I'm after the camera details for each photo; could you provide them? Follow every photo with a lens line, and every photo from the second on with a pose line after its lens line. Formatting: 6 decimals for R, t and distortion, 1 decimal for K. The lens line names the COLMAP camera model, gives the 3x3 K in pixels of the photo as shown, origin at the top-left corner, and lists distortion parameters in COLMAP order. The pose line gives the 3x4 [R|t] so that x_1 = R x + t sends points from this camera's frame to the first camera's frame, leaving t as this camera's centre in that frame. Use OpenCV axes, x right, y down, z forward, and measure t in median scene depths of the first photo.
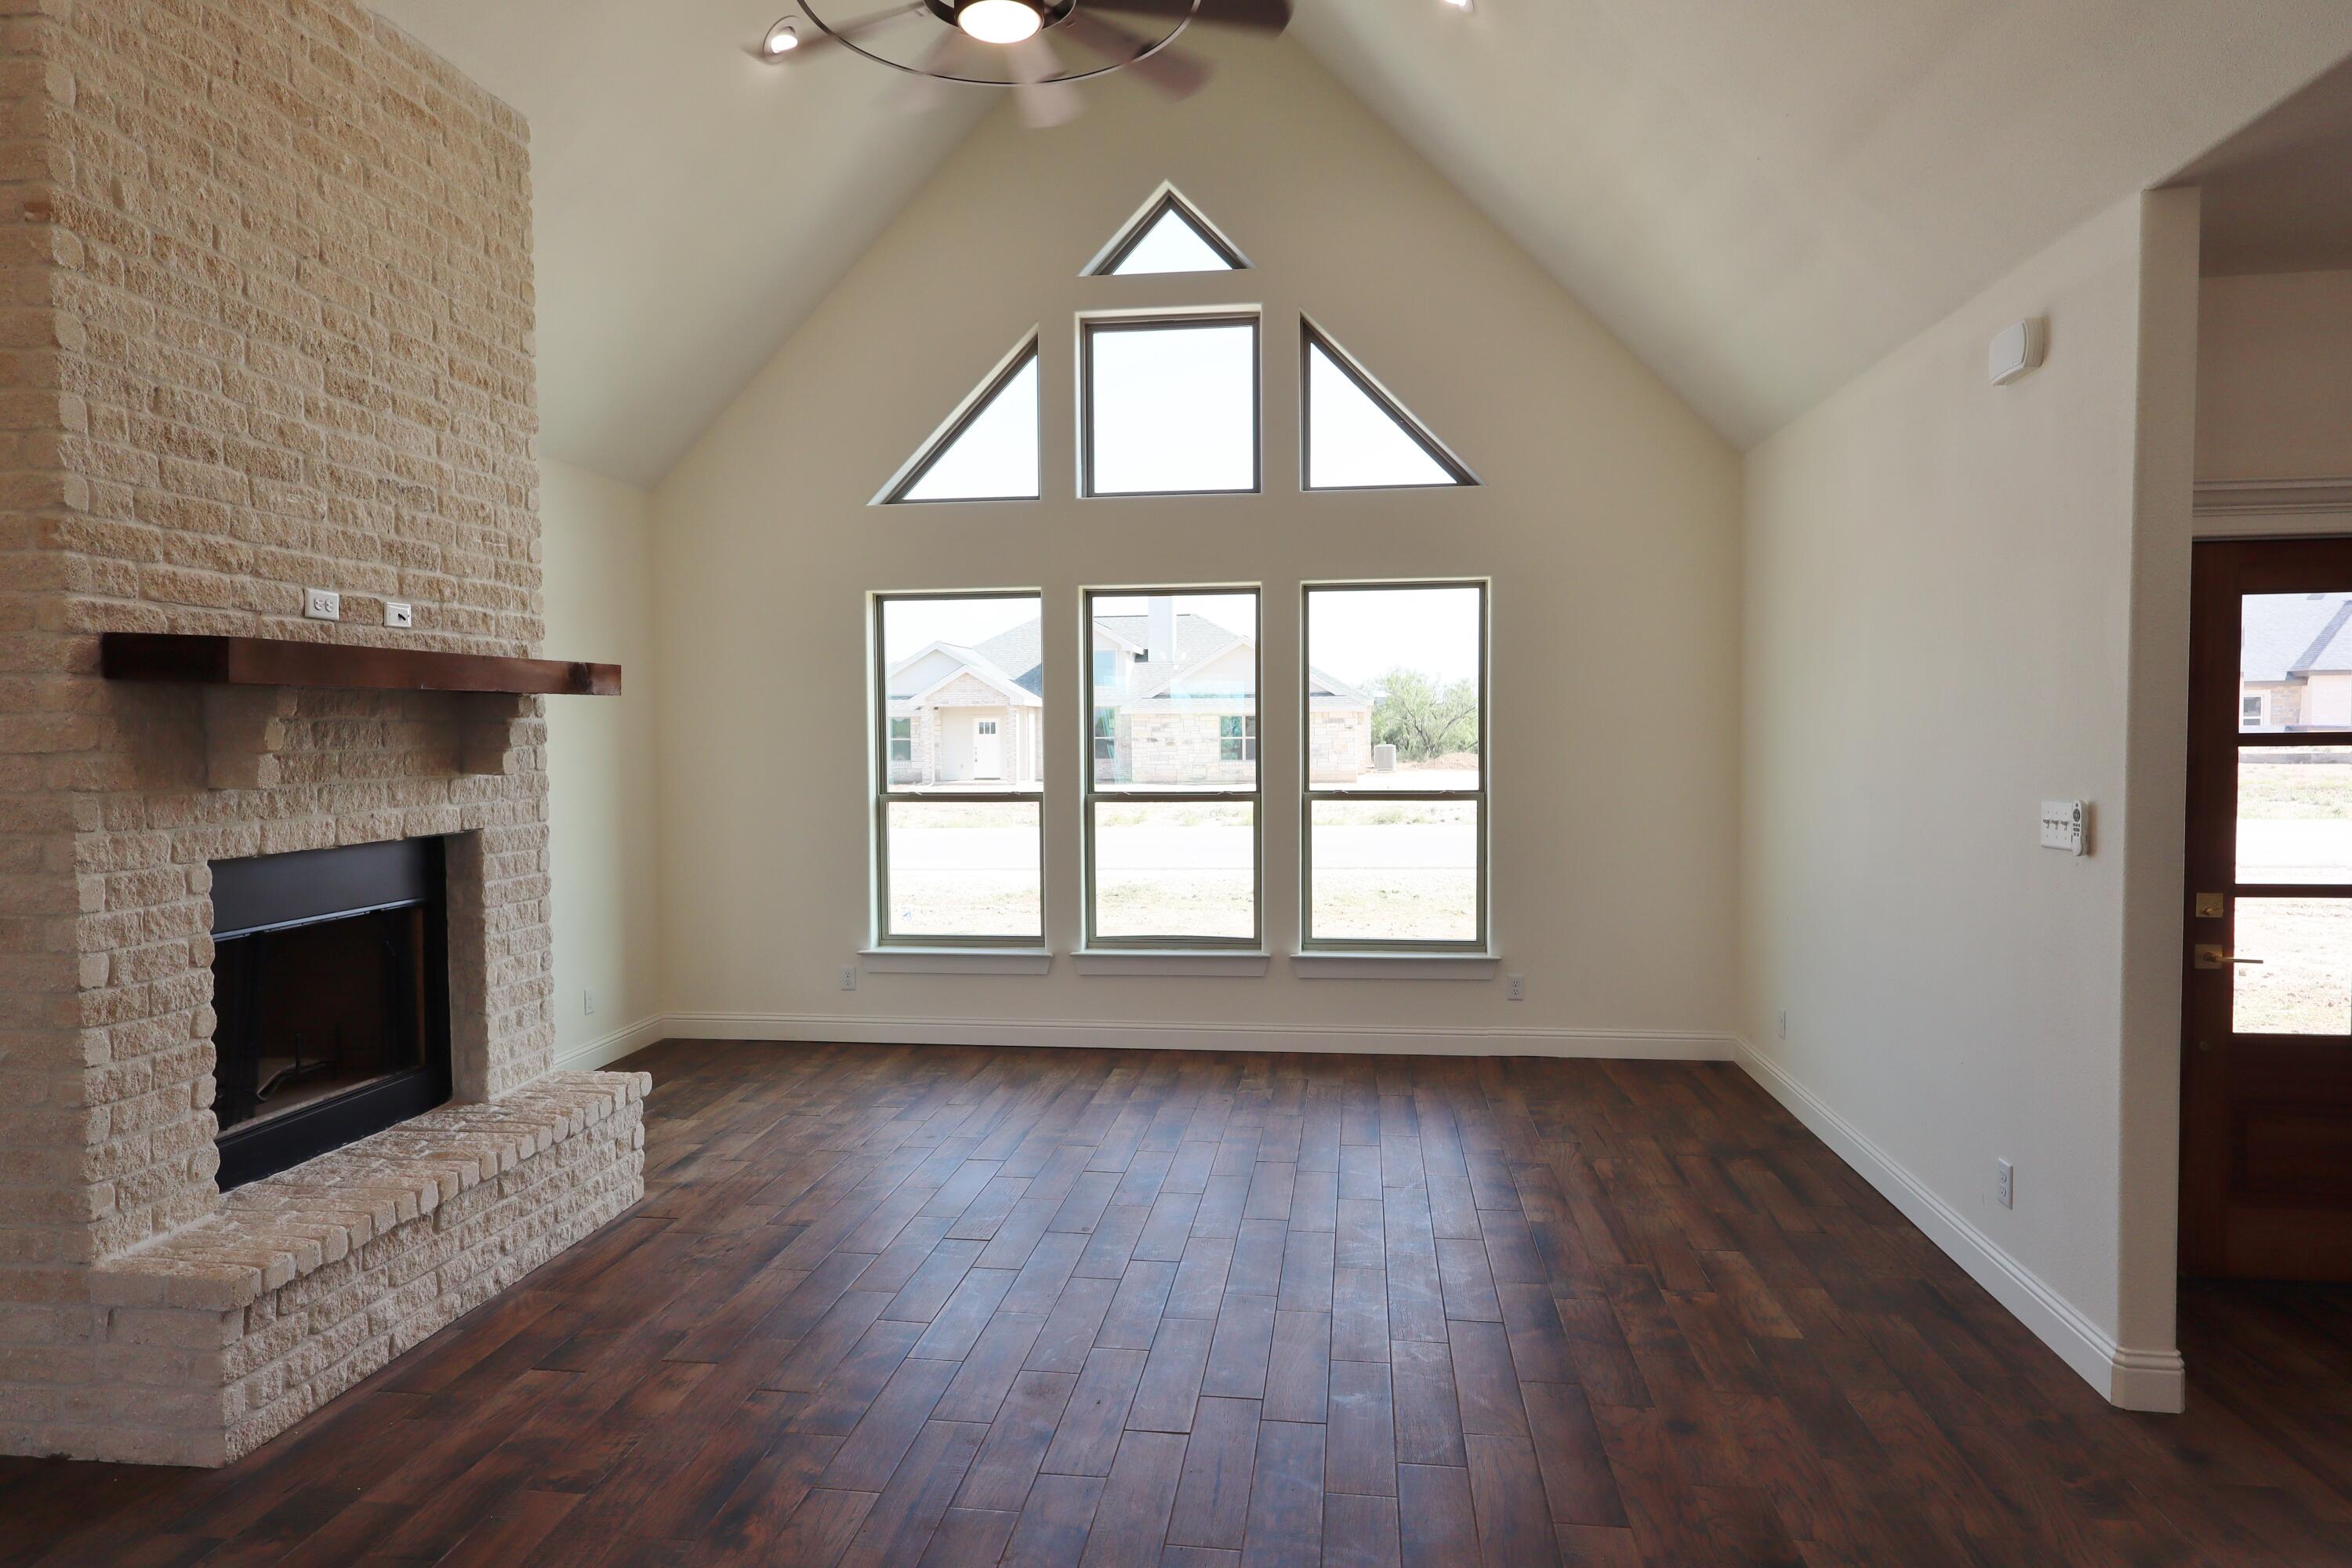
lens RADIAL K [[1414.3, 0, 1172.9], [0, 1414.3, 781.3], [0, 0, 1]] dist [-0.012692, 0.000831]
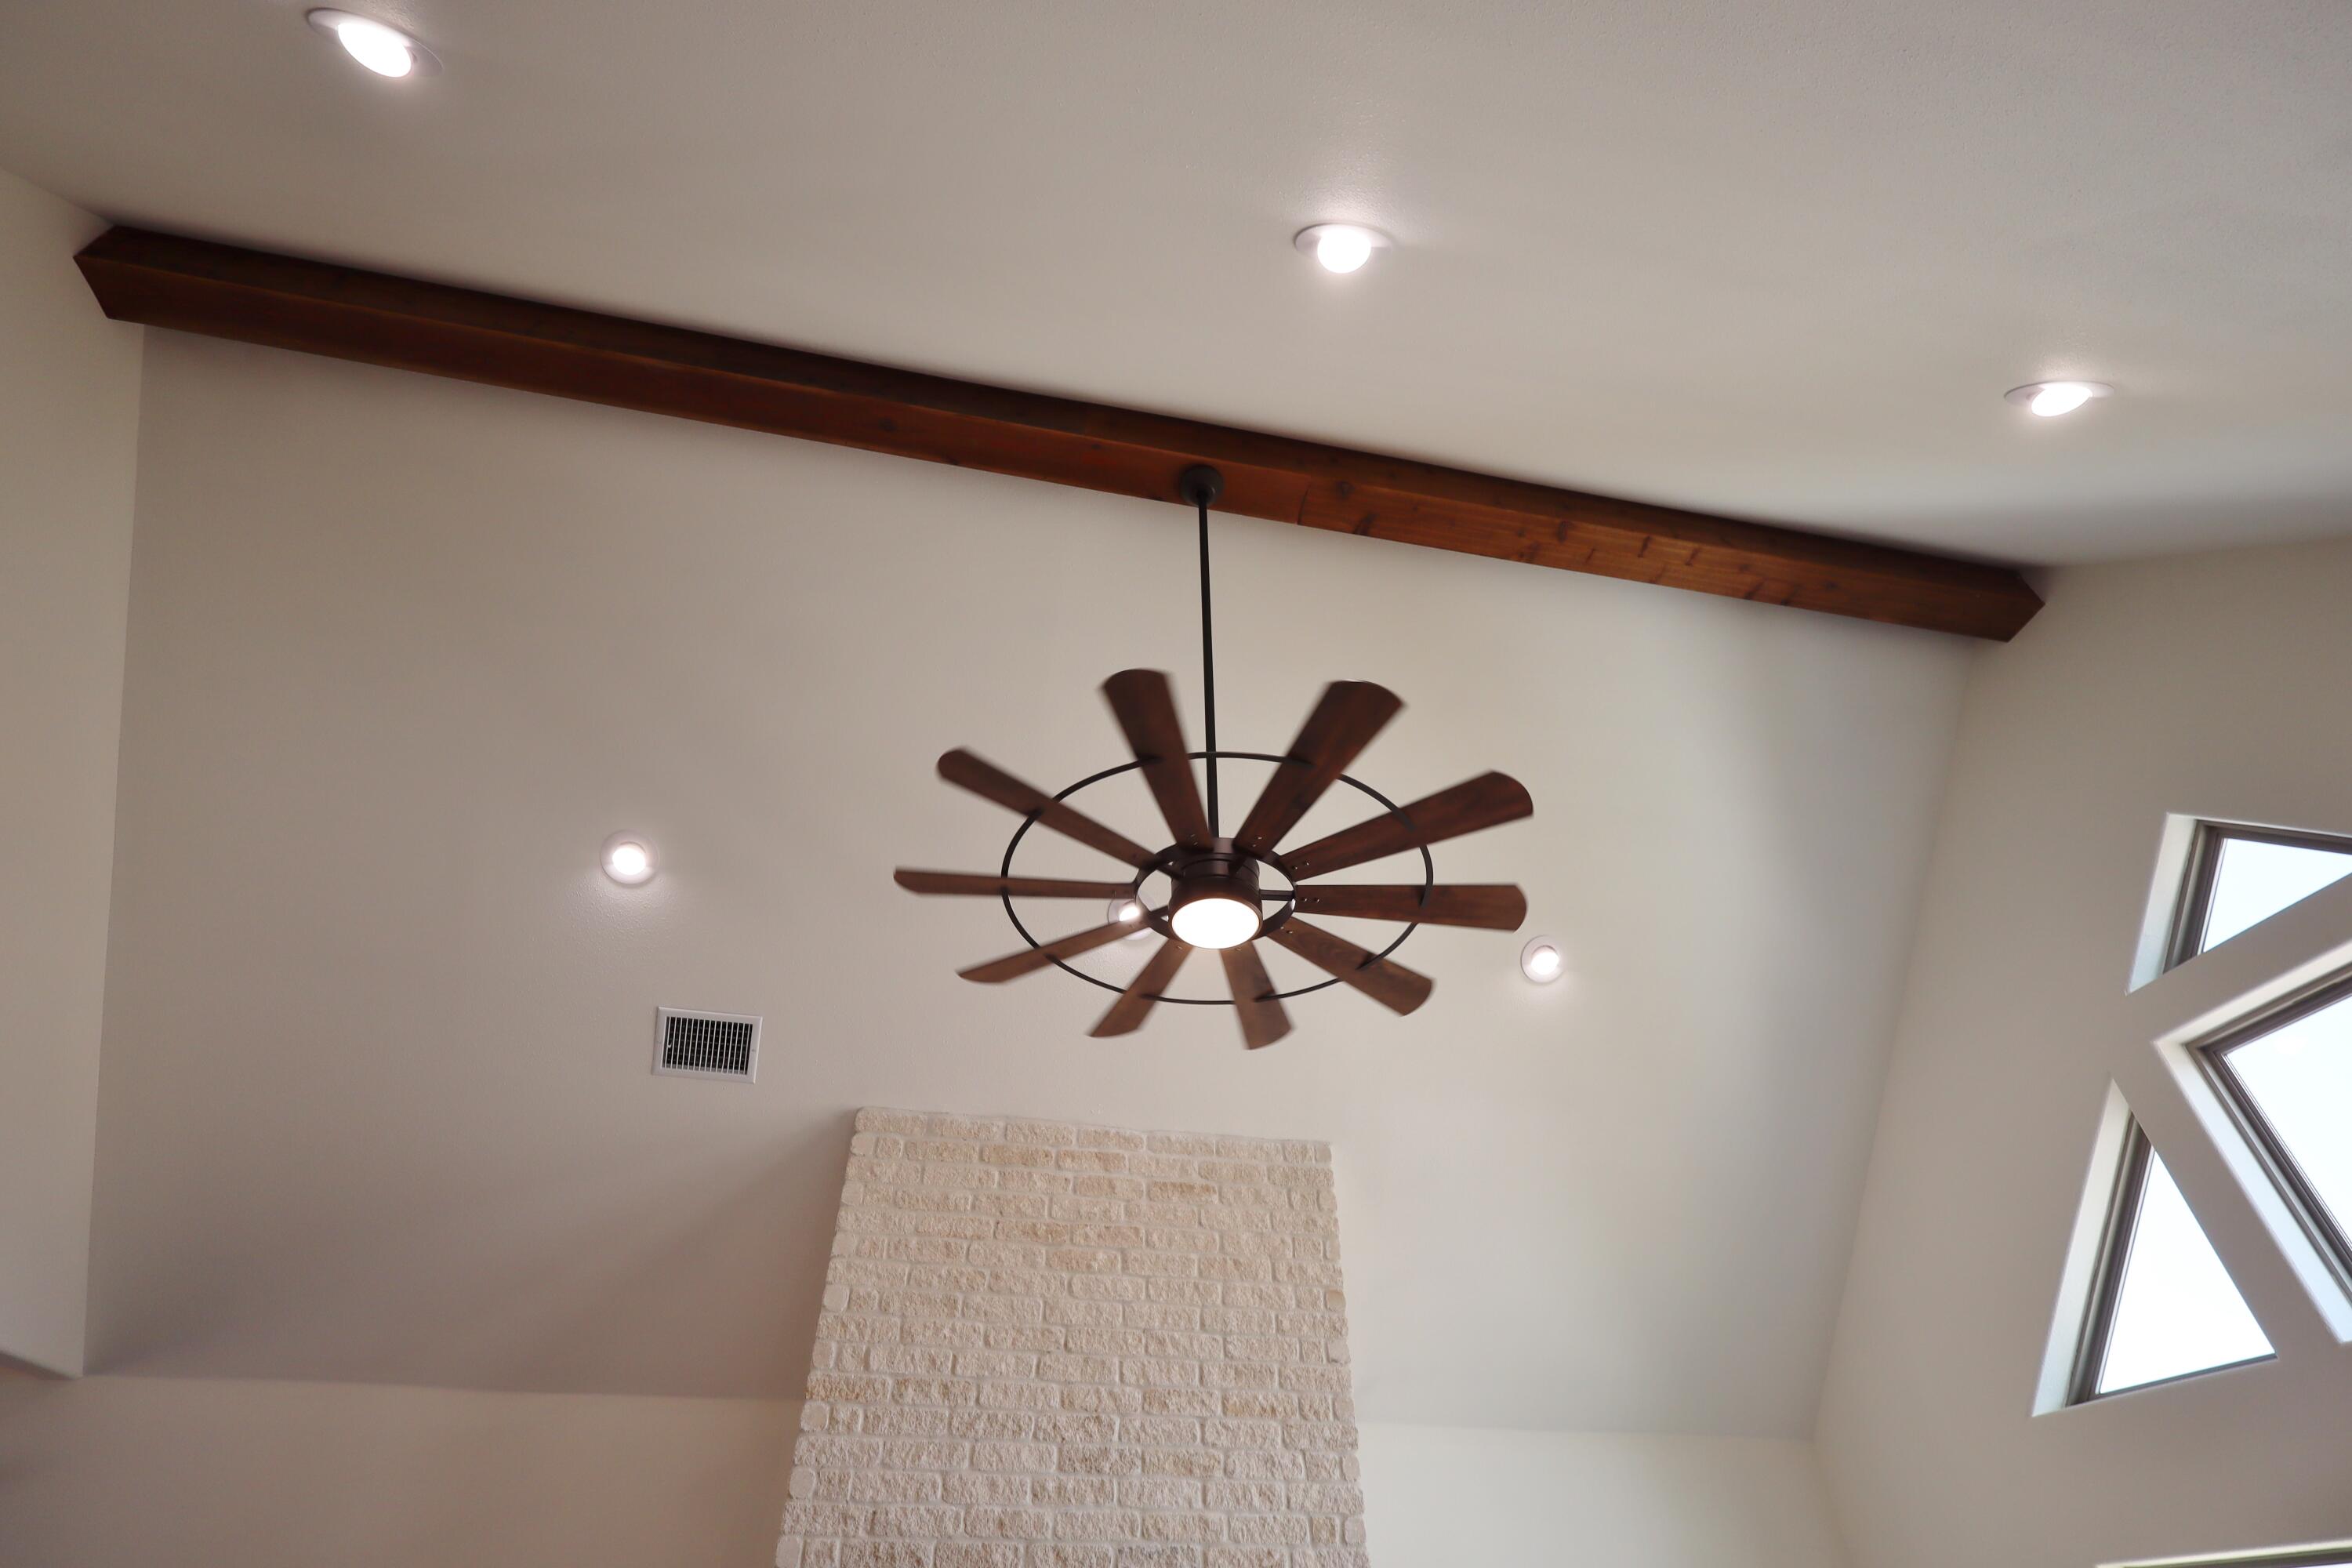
lens RADIAL K [[1102.0, 0, 1176.5], [0, 1102.0, 793.5], [0, 0, 1]] dist [0.002535, 0.000360]
pose [[0.330474, -0.598416, -0.729853, 0.404080], [-0.032753, 0.765563, -0.642526, -0.113829], [0.943247, 0.236243, 0.233399, 0.693009]]
